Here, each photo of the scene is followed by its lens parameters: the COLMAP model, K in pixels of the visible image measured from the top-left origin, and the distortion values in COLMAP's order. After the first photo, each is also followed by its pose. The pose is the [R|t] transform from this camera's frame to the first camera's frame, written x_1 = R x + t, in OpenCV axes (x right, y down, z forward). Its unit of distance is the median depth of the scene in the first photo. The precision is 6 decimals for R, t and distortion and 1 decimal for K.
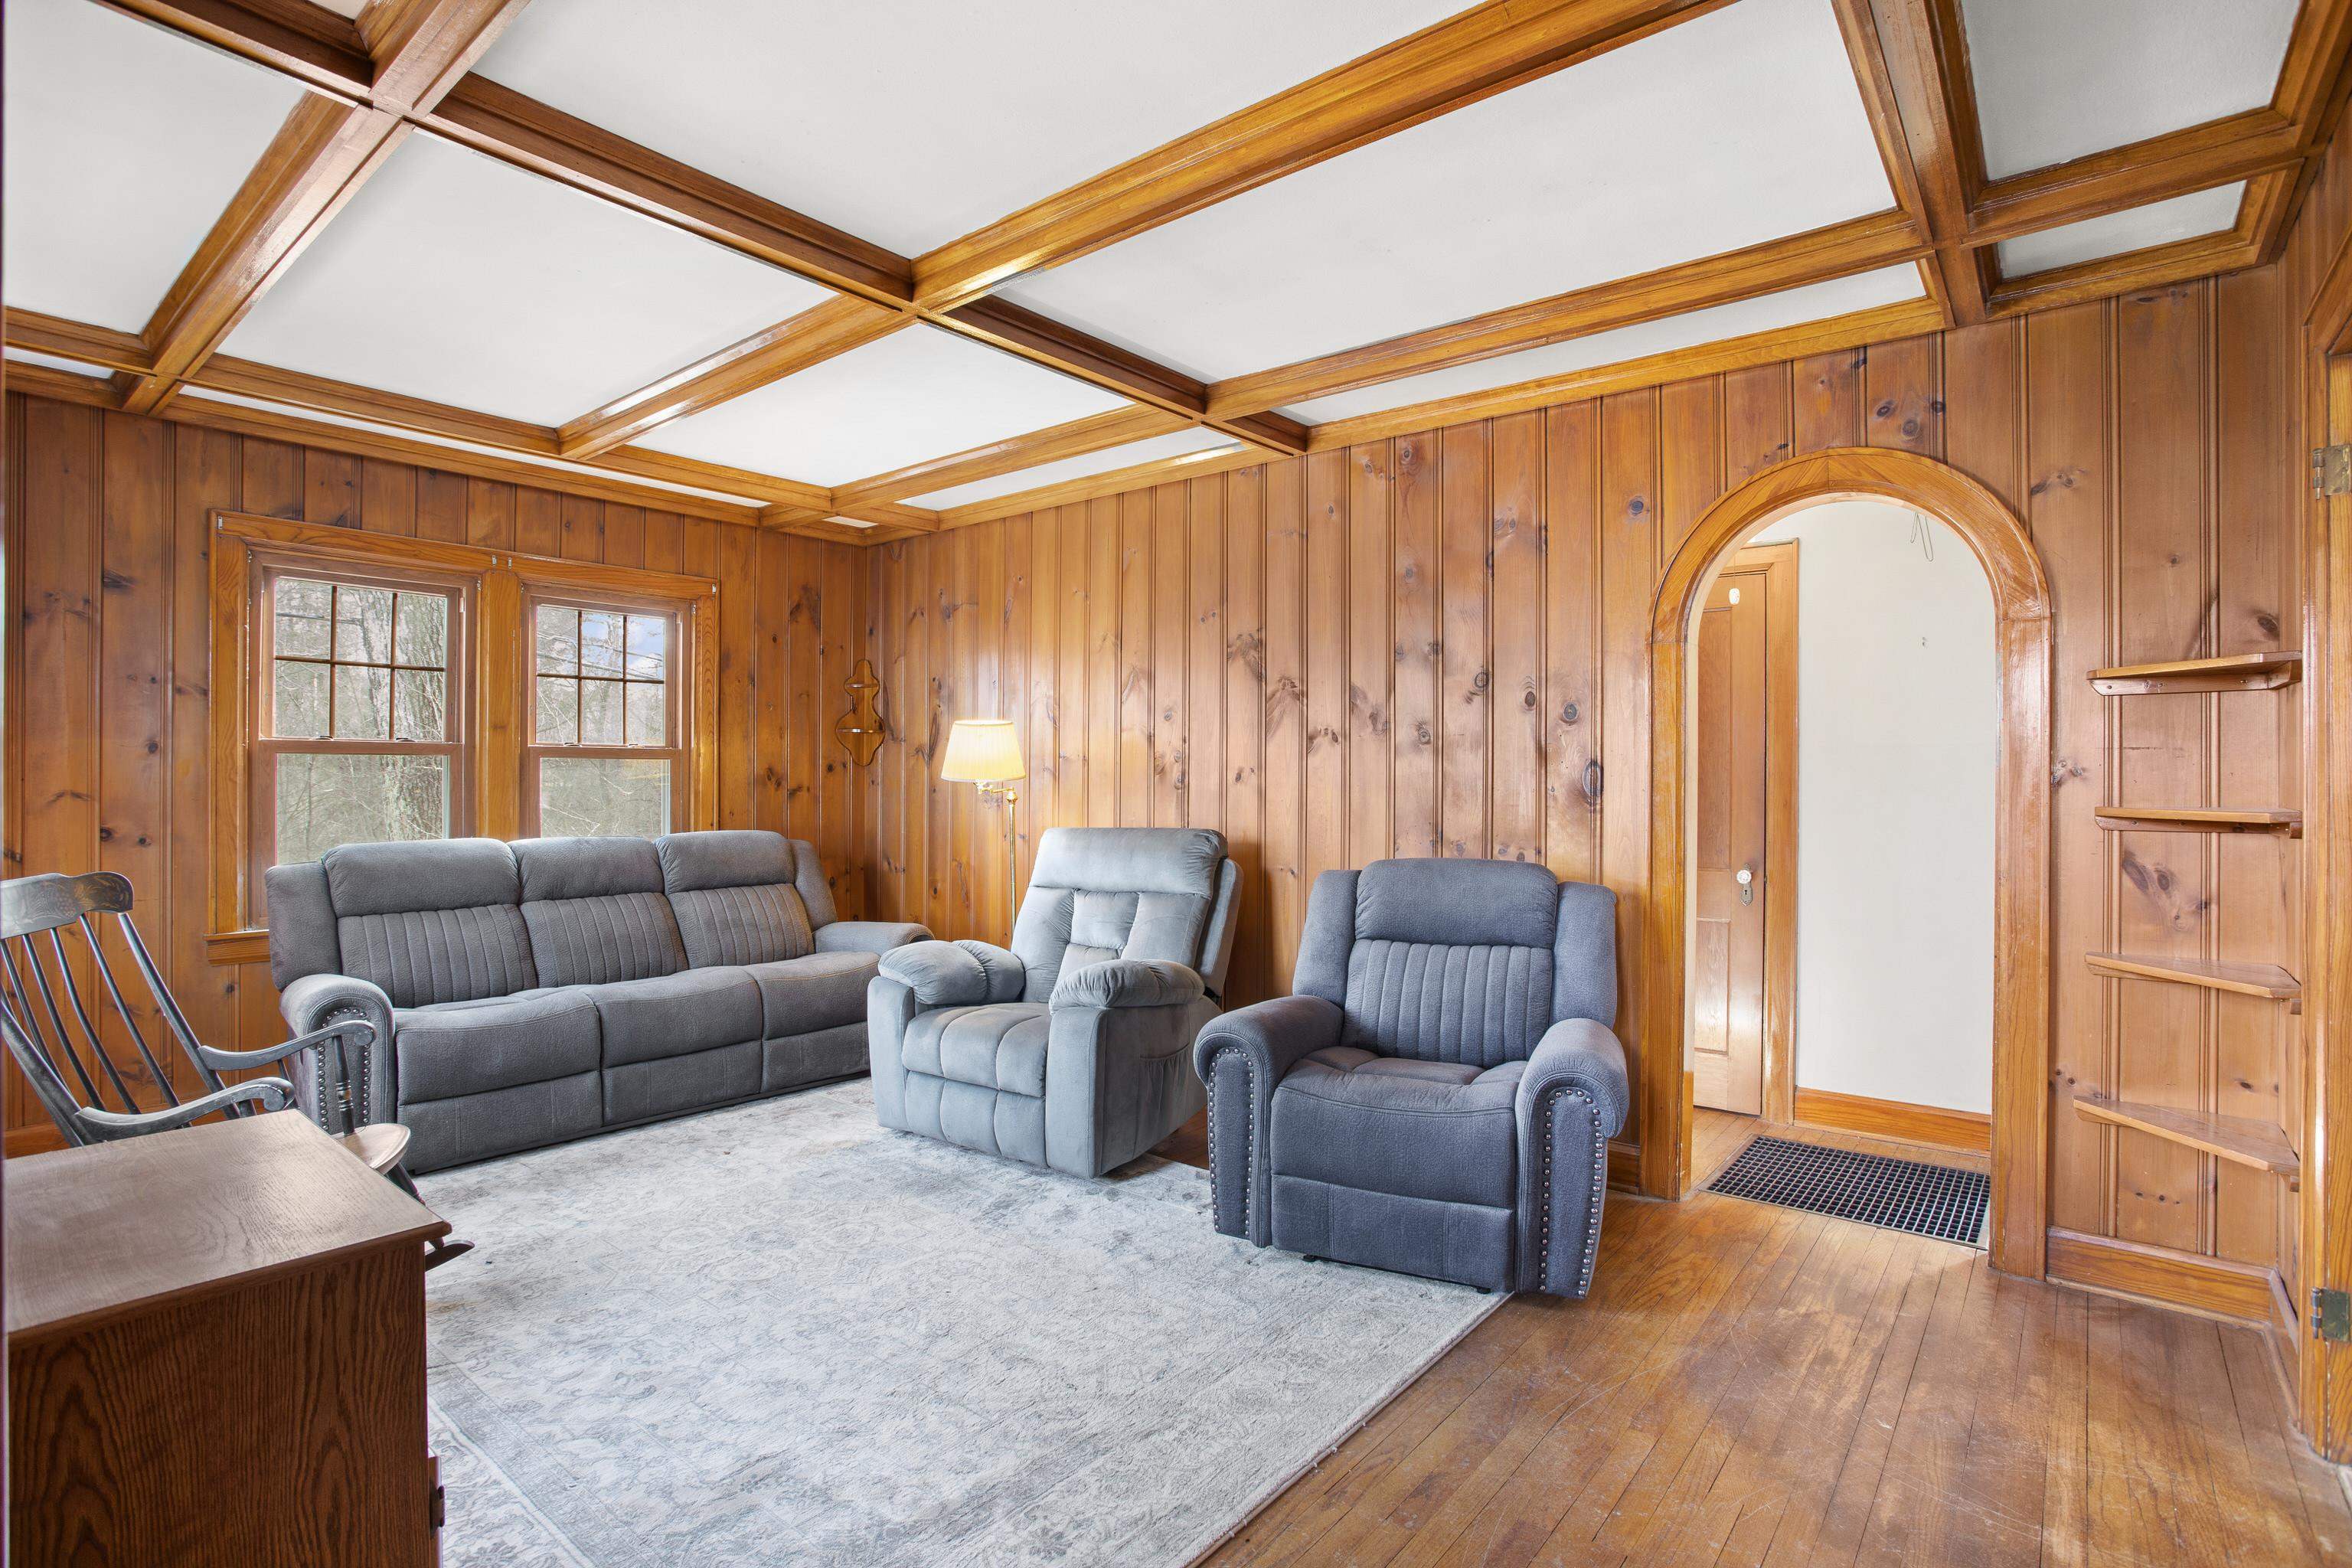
lens RADIAL K [[1151.1, 0, 1179.4], [0, 1151.1, 780.4], [0, 0, 1]] dist [-0.052087, 0.018650]
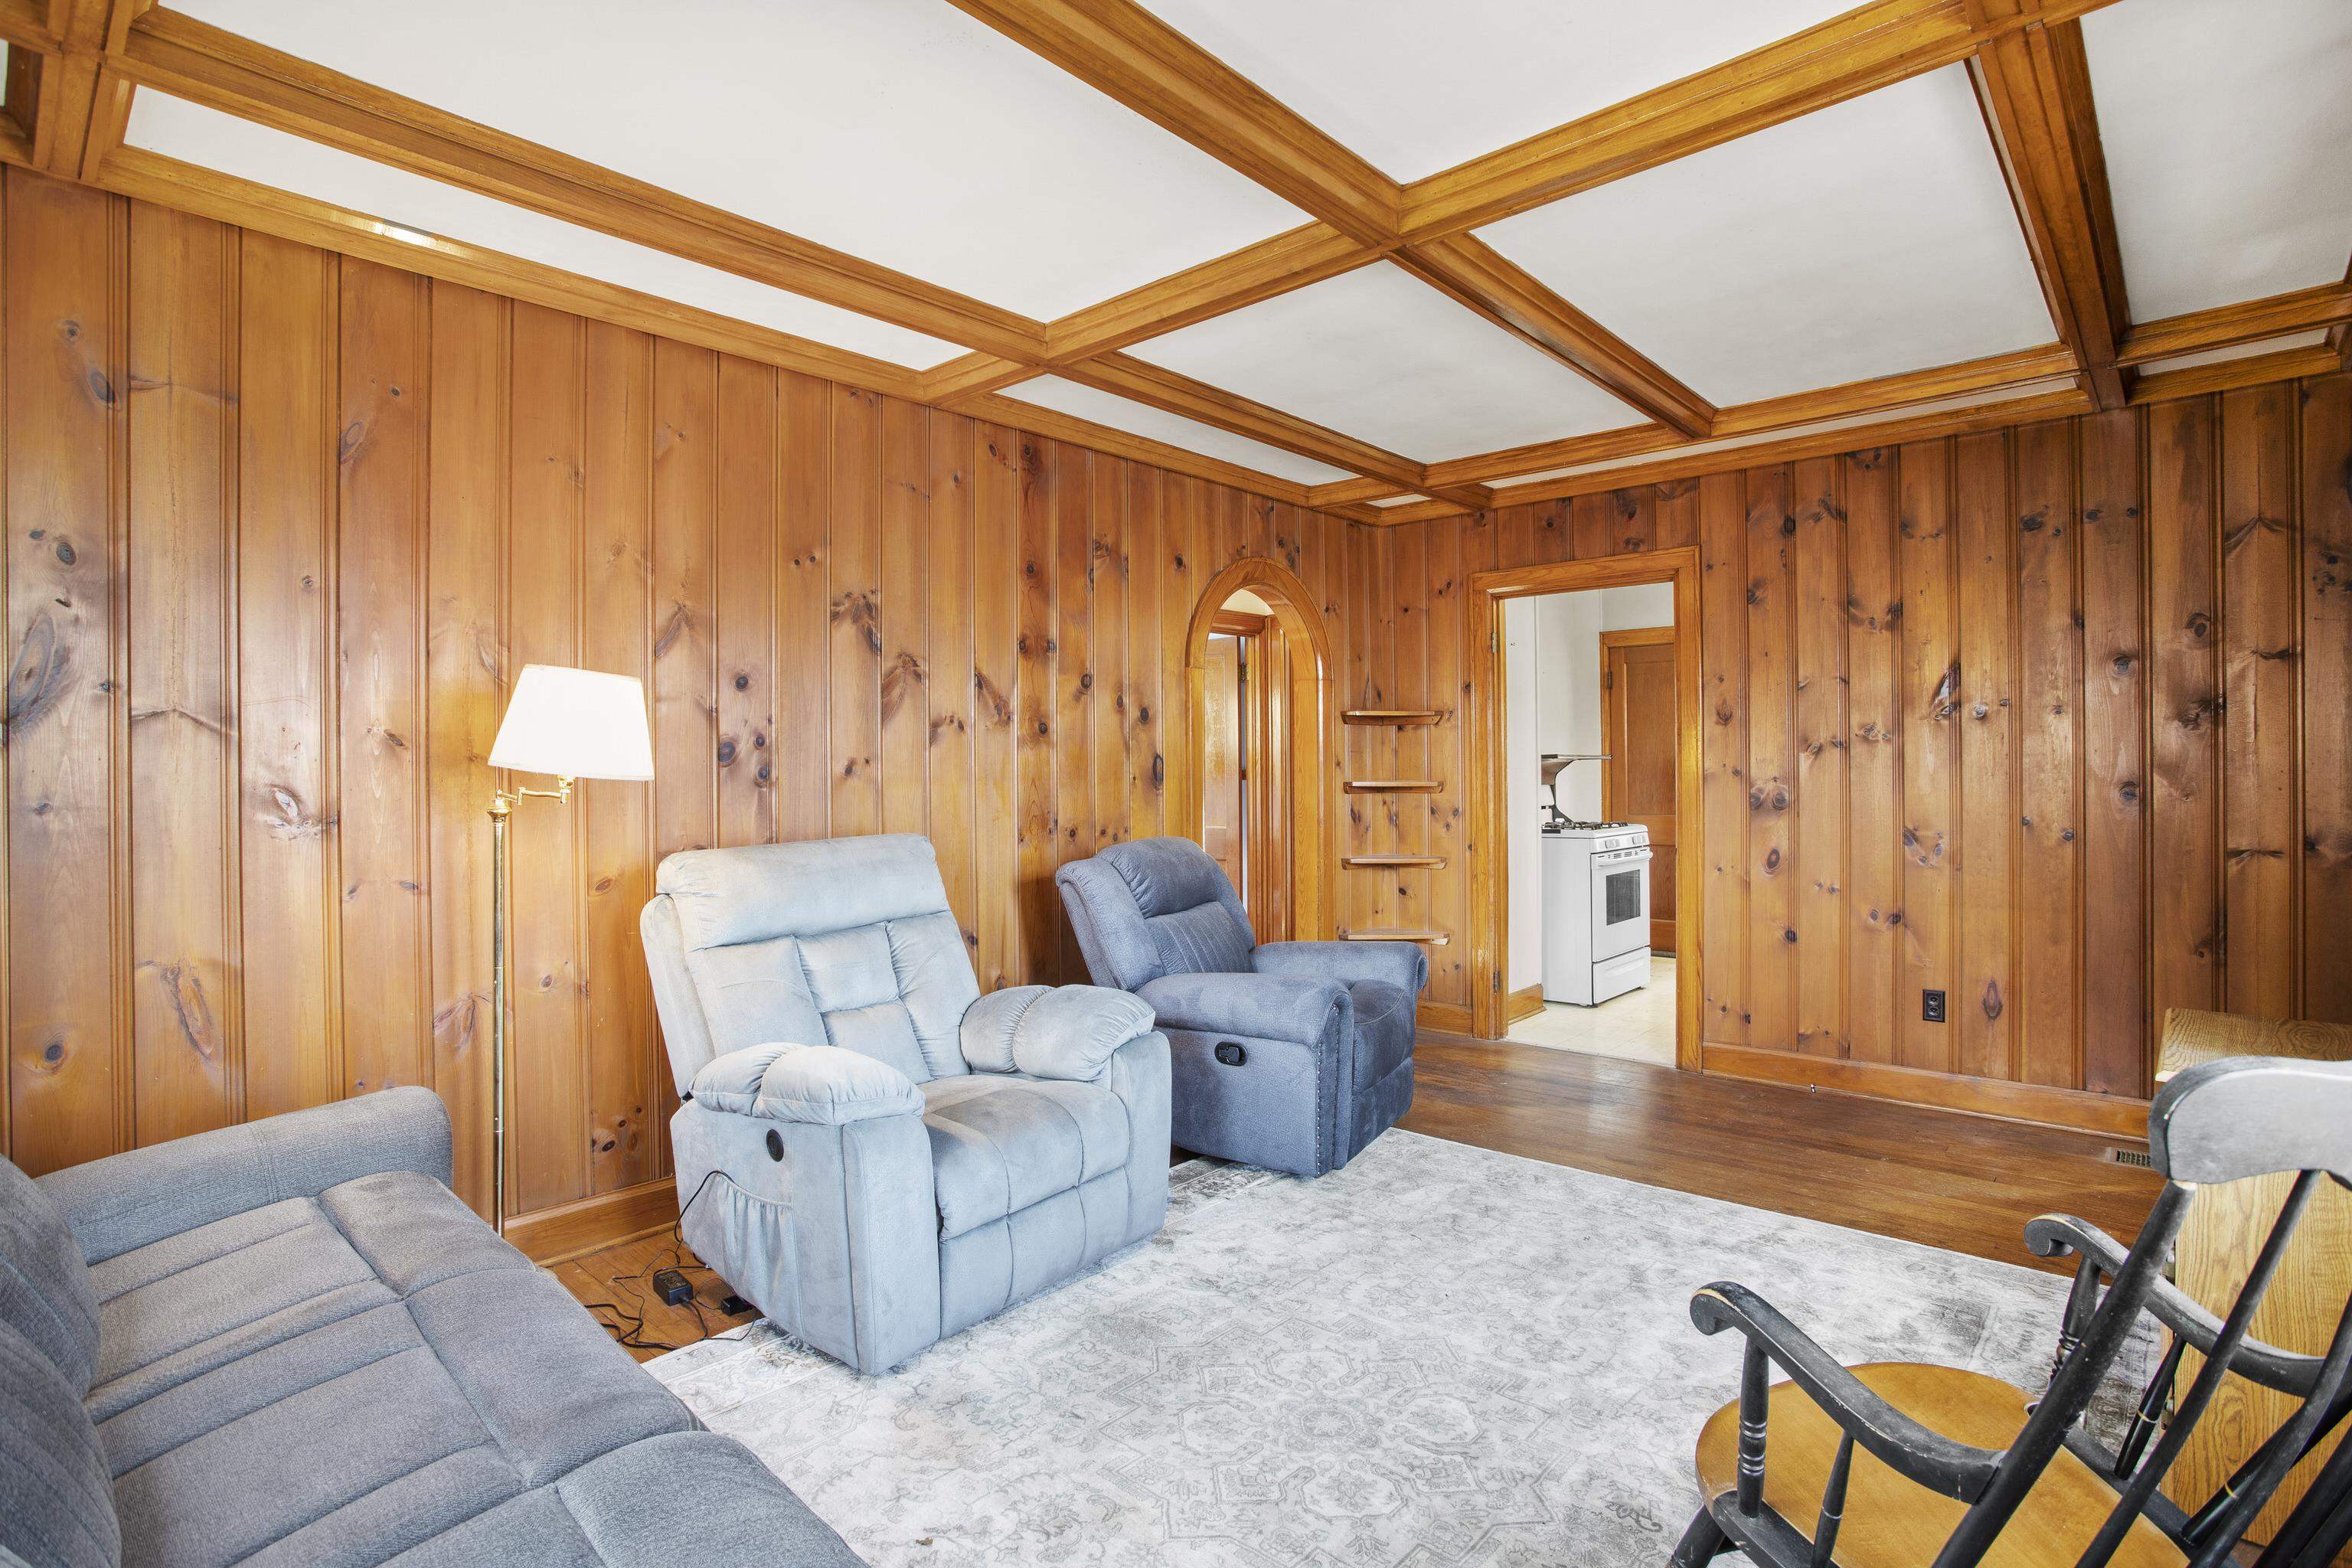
lens RADIAL K [[1151.1, 0, 1184.8], [0, 1151.1, 771.6], [0, 0, 1]] dist [-0.052087, 0.018650]
pose [[0.053986, -0.000723, 0.998541, -0.773699], [0.008253, 0.999966, 0.000277, 0.000135], [-0.998508, 0.008226, 0.053991, 0.763016]]
